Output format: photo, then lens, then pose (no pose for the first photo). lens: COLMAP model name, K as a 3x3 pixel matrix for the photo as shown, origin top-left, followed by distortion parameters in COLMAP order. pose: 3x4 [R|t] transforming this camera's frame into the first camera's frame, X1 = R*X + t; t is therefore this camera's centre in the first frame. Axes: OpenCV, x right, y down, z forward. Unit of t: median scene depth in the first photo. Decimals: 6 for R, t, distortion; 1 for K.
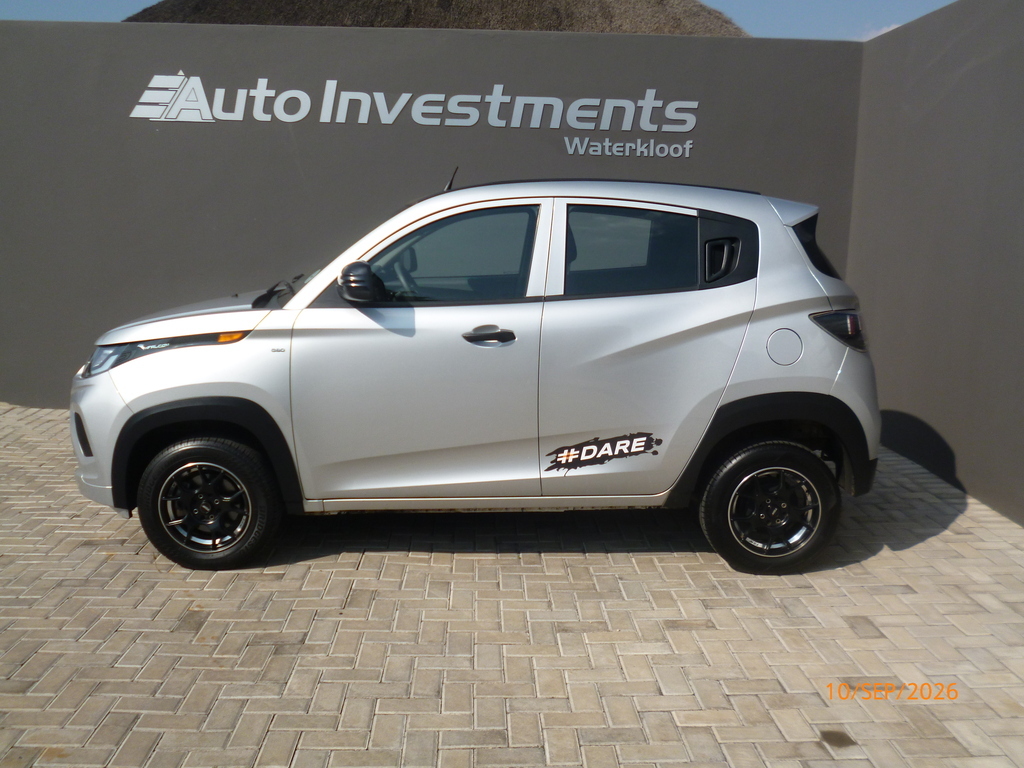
lens RADIAL K [[959.5, 0, 509.1], [0, 959.5, 384.2], [0, 0, 1]] dist [-0.041010, -0.005085]
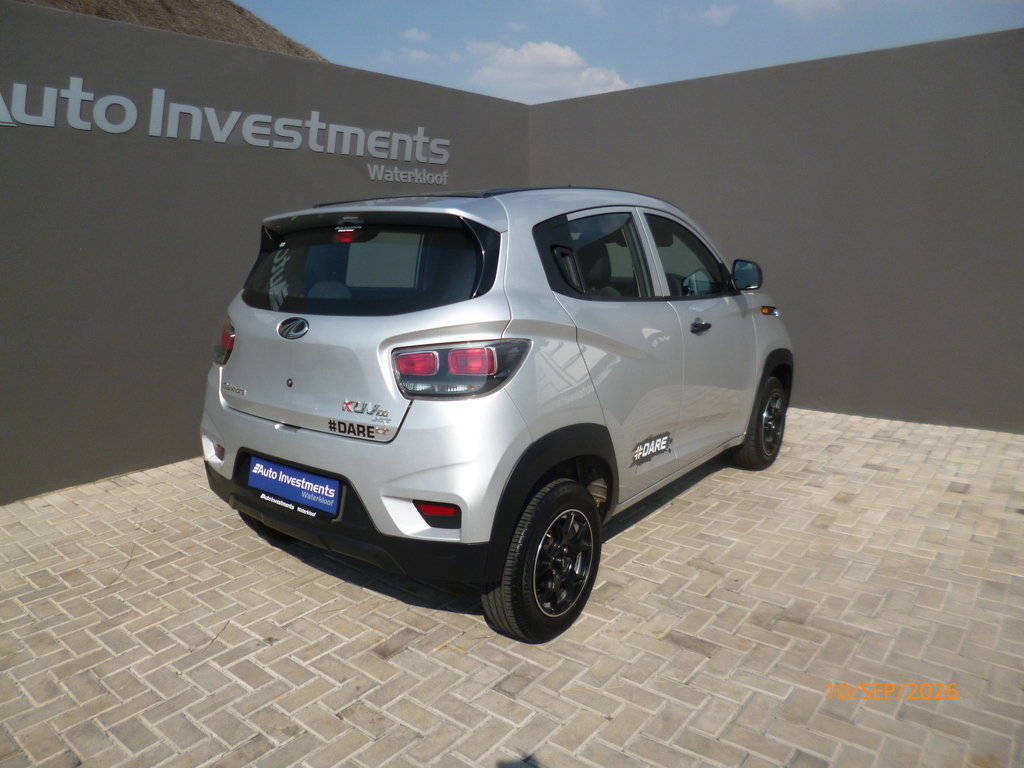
lens RADIAL K [[723.8, 0, 507.1], [0, 723.8, 382.6], [0, 0, 1]] dist [-0.053672, 0.013570]
pose [[0.657661, -0.173823, 0.732986, -0.507342], [0.159540, 0.983082, 0.089986, -0.058301], [-0.736226, 0.057761, 0.674266, 0.337140]]
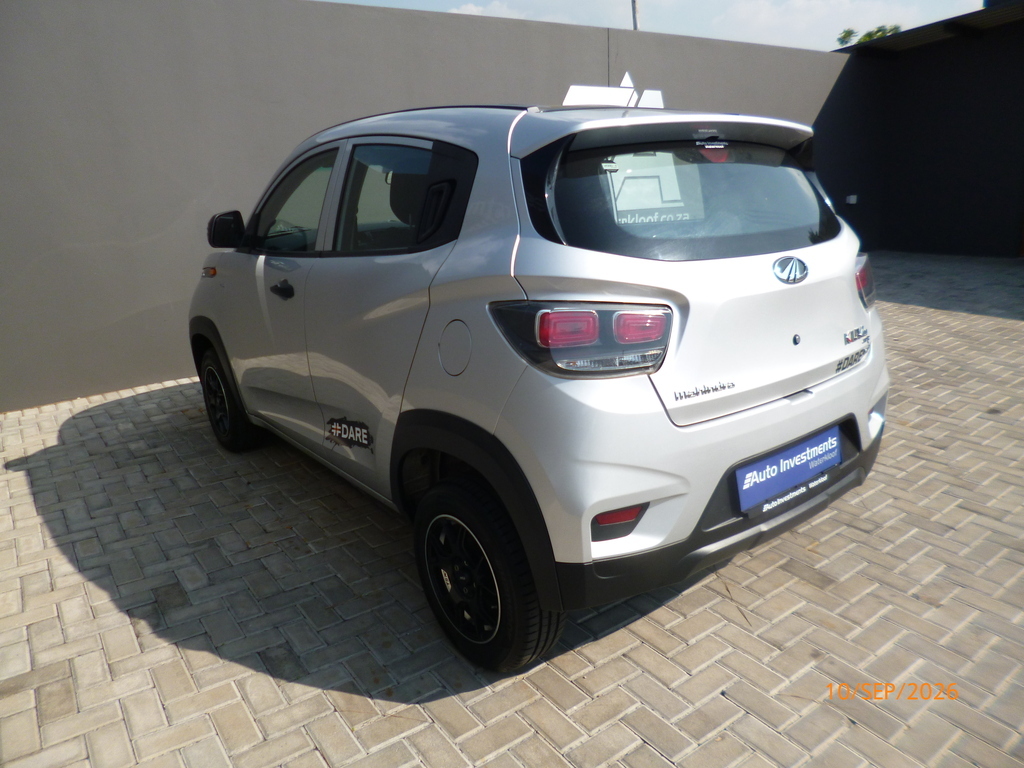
lens RADIAL K [[723.8, 0, 507.1], [0, 723.8, 382.6], [0, 0, 1]] dist [-0.053672, 0.013570]
pose [[-0.558572, -0.227912, 0.797530, -0.477986], [0.168981, 0.910077, 0.378426, -0.162735], [-0.812061, 0.346146, -0.469830, 0.941967]]
